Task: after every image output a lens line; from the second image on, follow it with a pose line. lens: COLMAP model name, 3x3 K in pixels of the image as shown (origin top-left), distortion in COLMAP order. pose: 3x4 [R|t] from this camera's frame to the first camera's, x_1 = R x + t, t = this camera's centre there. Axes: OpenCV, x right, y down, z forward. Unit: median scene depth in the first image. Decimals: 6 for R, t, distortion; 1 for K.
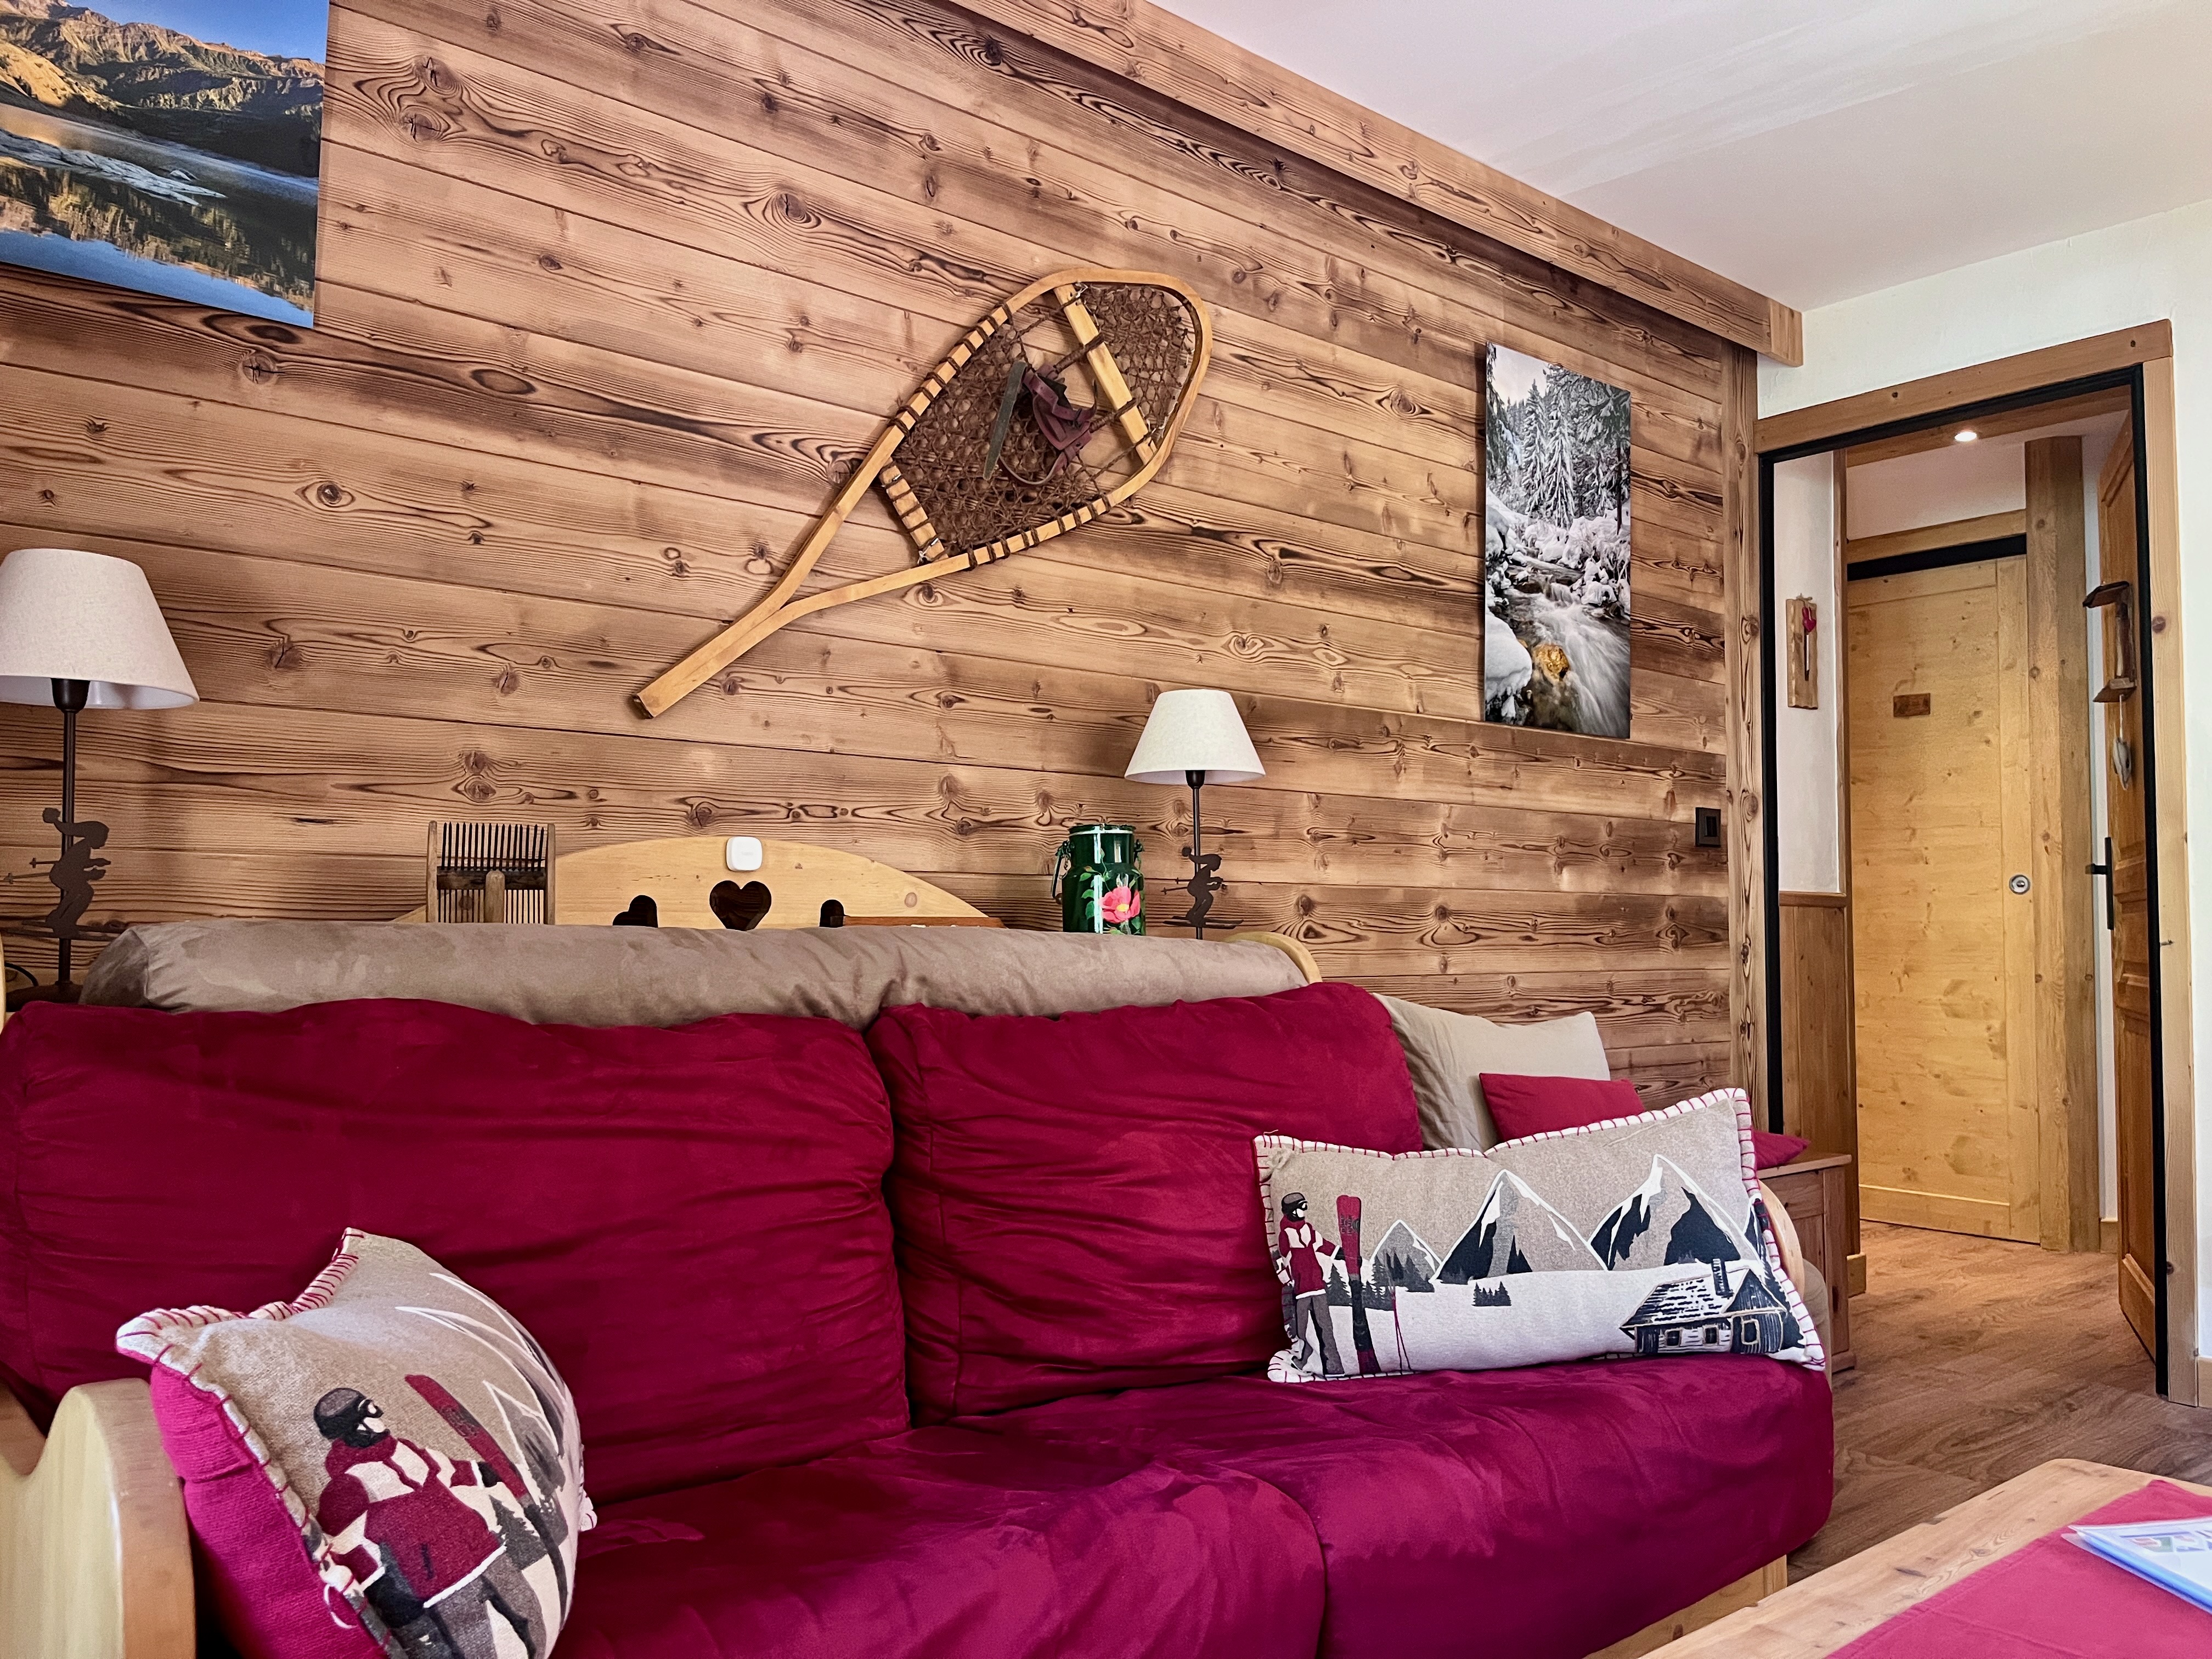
lens RADIAL K [[1668.5, 0, 1106.0], [0, 1668.5, 829.5], [0, 0, 1]] dist [0.043896, -0.069570]
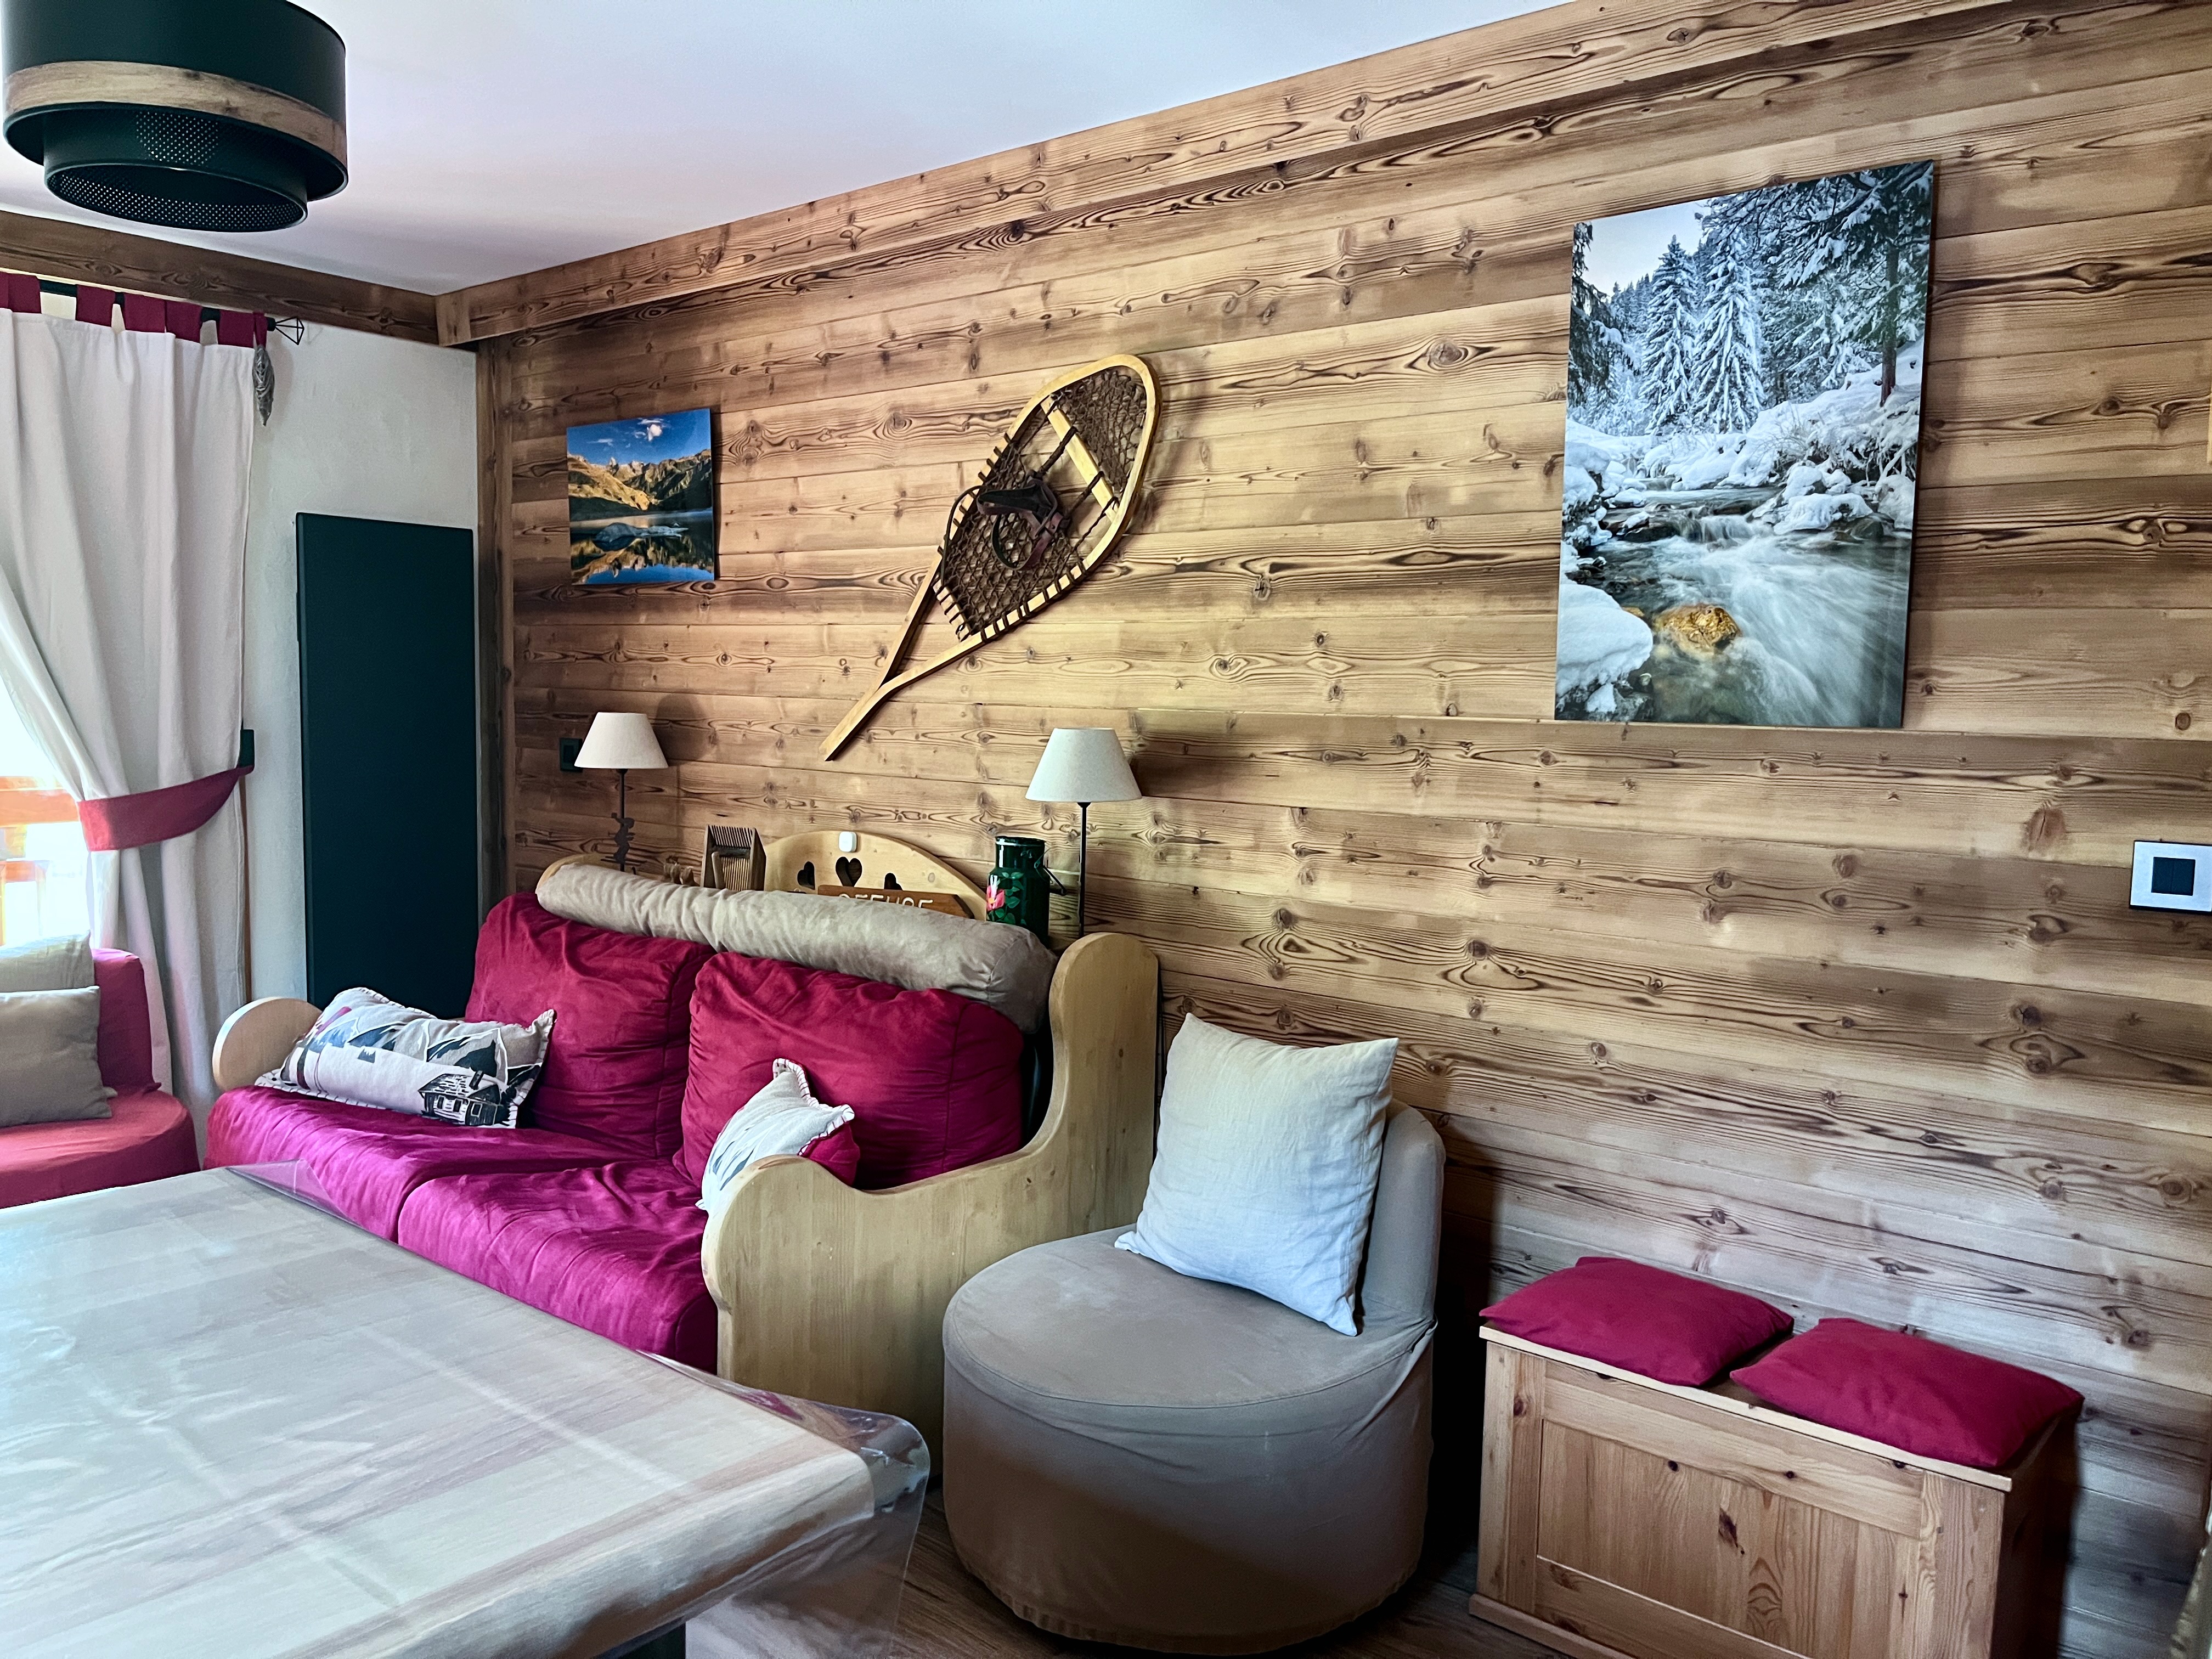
lens RADIAL K [[1668.5, 0, 1106.0], [0, 1668.5, 829.5], [0, 0, 1]] dist [0.043896, -0.069570]
pose [[0.168518, 0.080375, -0.982416, 1.117641], [0.034713, 0.995568, 0.087405, -0.102830], [0.985087, -0.048832, 0.164981, 0.746404]]
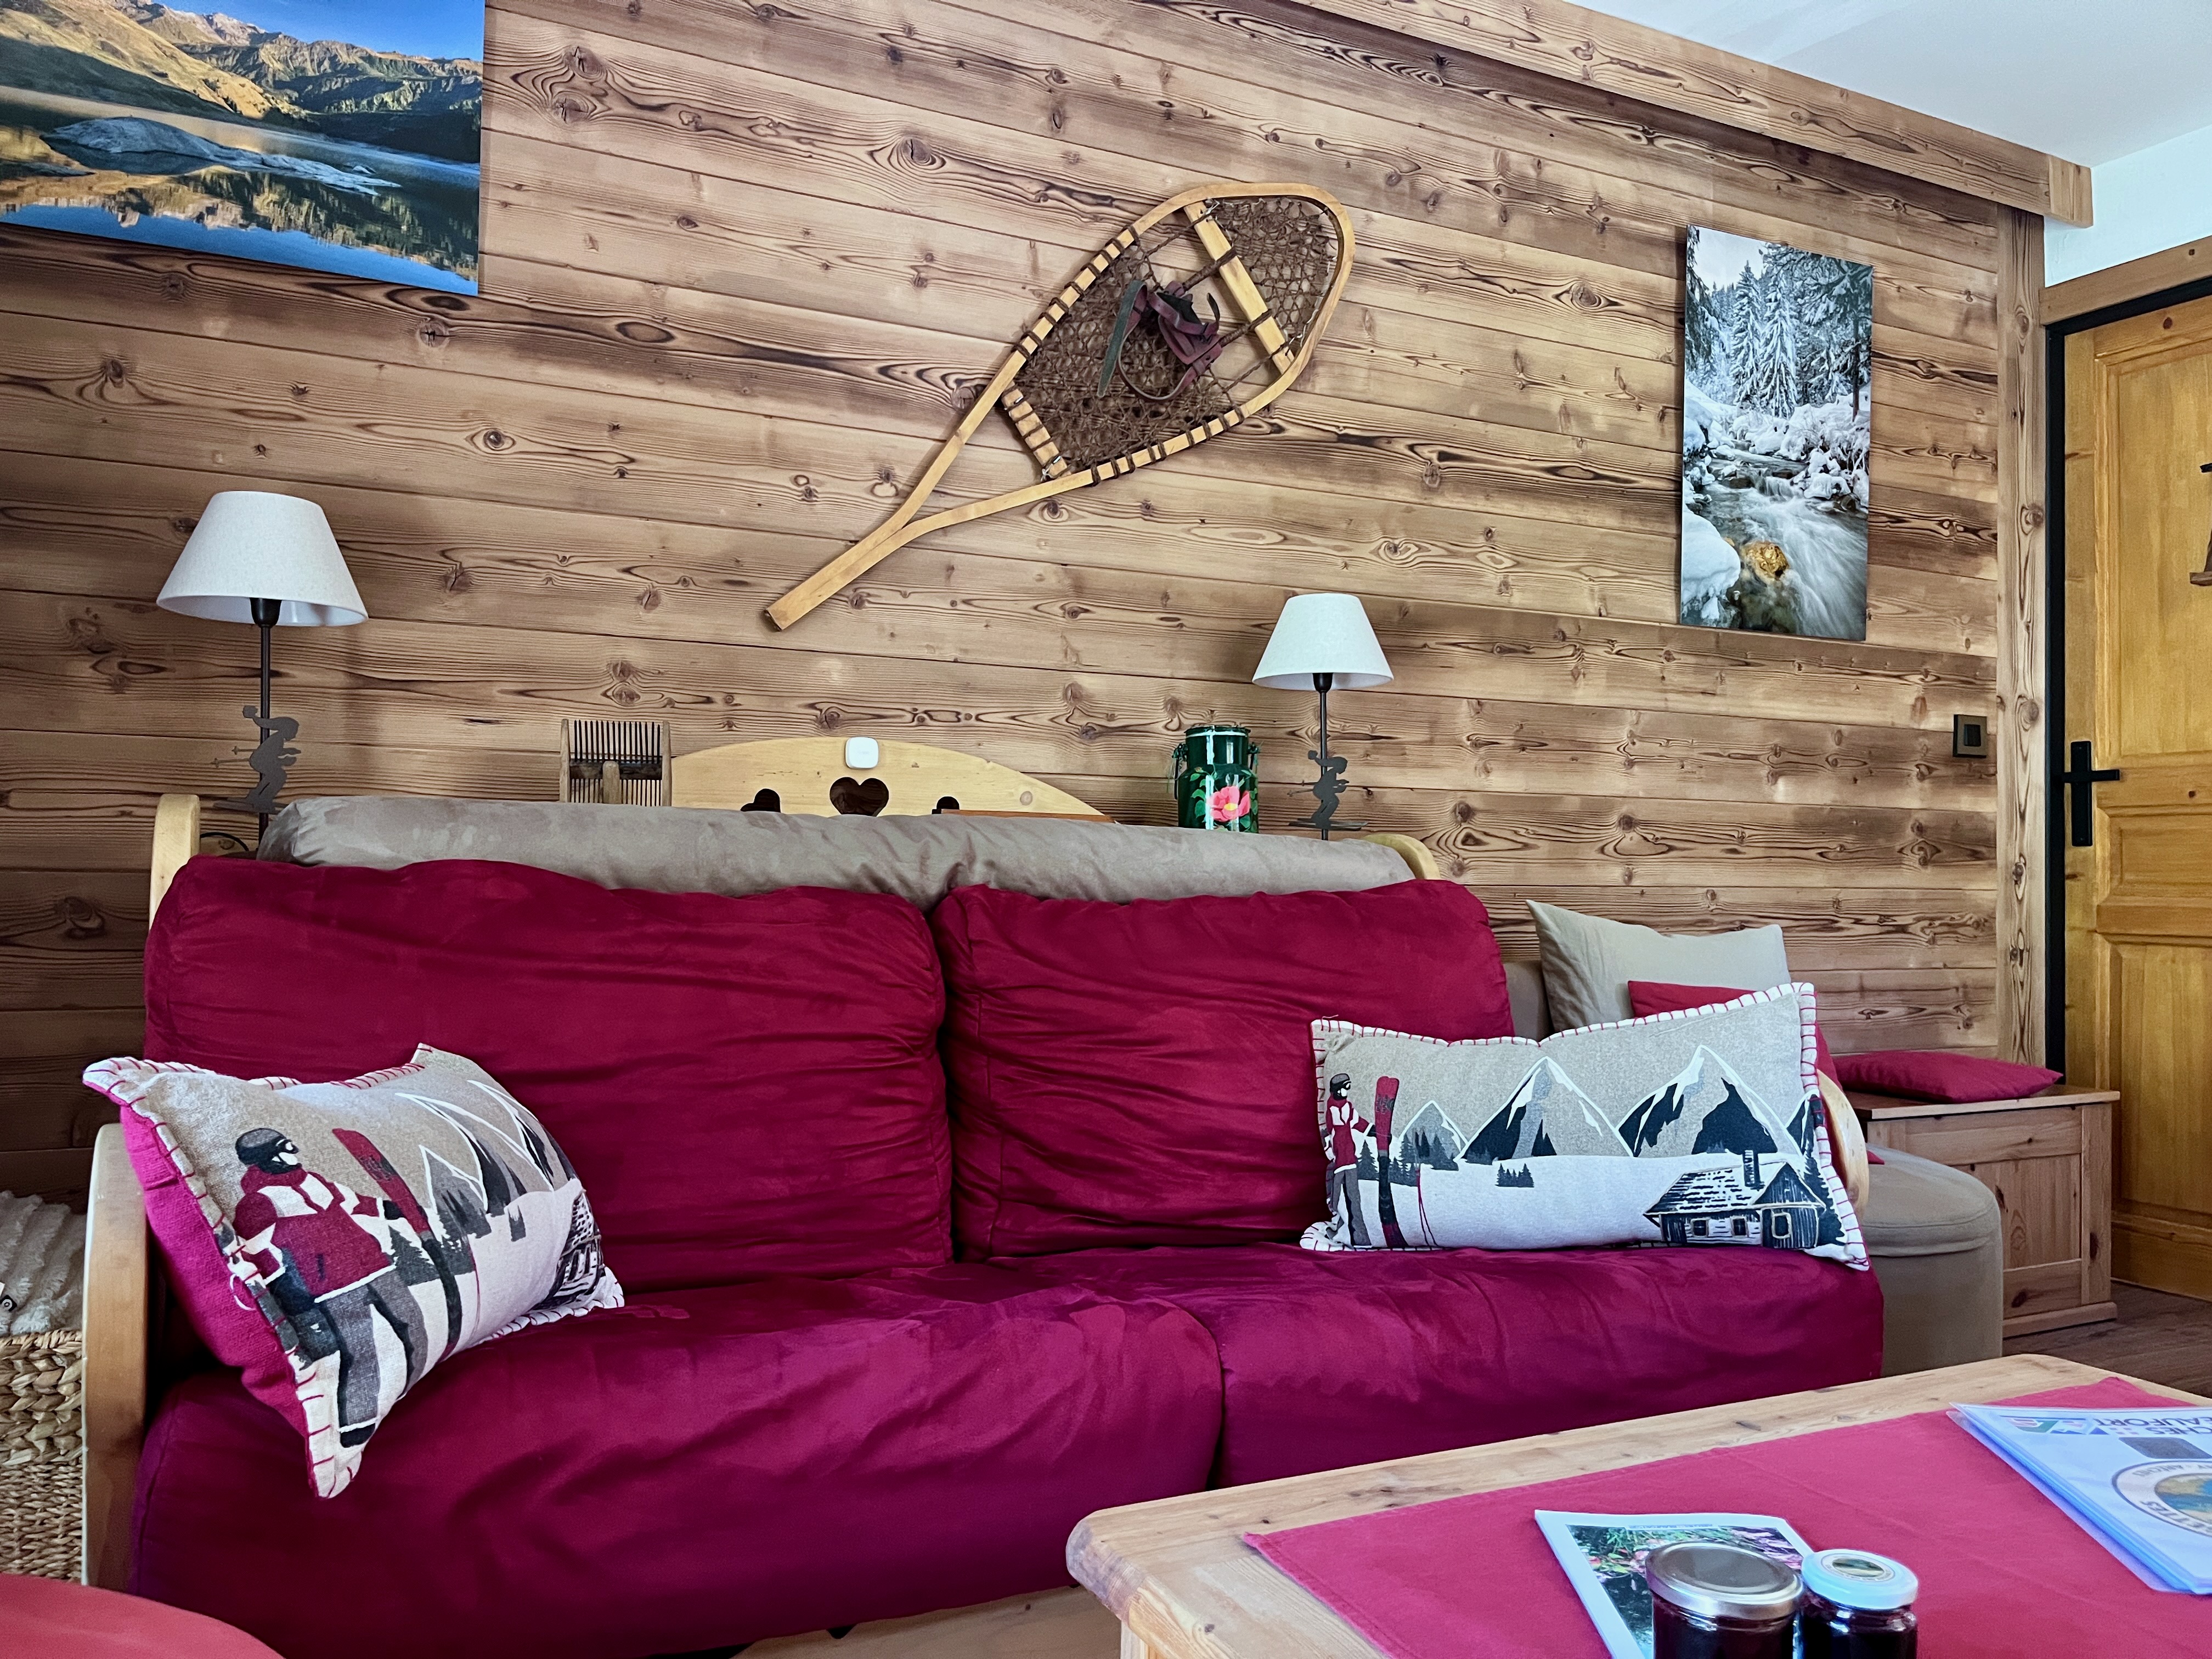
lens RADIAL K [[1668.9, 0, 1077.0], [0, 1668.9, 822.7], [0, 0, 1]] dist [0.019008, -0.001556]
pose [[0.970682, 0.001876, -0.240360, 0.138299], [0.005312, 0.999558, 0.029255, 0.022043], [0.240309, -0.029675, 0.970243, -0.021402]]
